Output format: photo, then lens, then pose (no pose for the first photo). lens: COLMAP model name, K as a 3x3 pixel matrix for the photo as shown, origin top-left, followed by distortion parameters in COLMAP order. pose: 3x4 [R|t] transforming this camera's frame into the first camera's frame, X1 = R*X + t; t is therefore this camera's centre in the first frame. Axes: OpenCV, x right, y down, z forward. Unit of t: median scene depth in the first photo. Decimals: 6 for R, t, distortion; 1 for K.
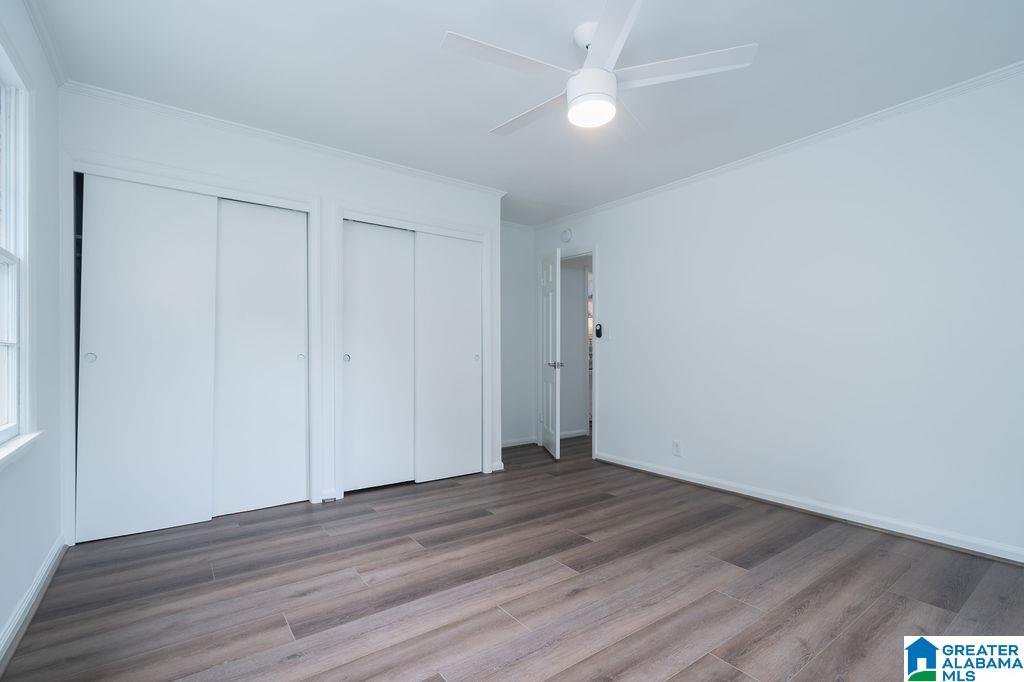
lens RADIAL K [[470.1, 0, 518.1], [0, 470.1, 349.4], [0, 0, 1]] dist [0.001971, 0.000267]
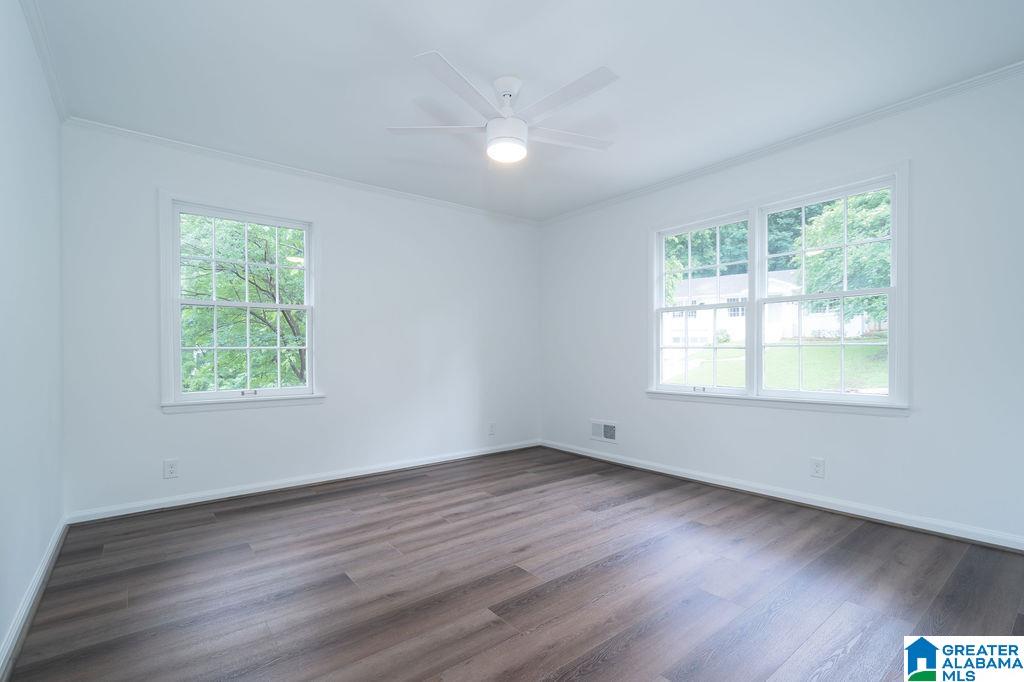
lens RADIAL K [[470.1, 0, 506.9], [0, 470.1, 348.2], [0, 0, 1]] dist [0.001971, 0.000267]
pose [[-0.999909, 0.002973, -0.013128, 0.162006], [0.003067, 0.999970, -0.007136, 0.004408], [0.013106, -0.007175, -0.999888, 2.036612]]
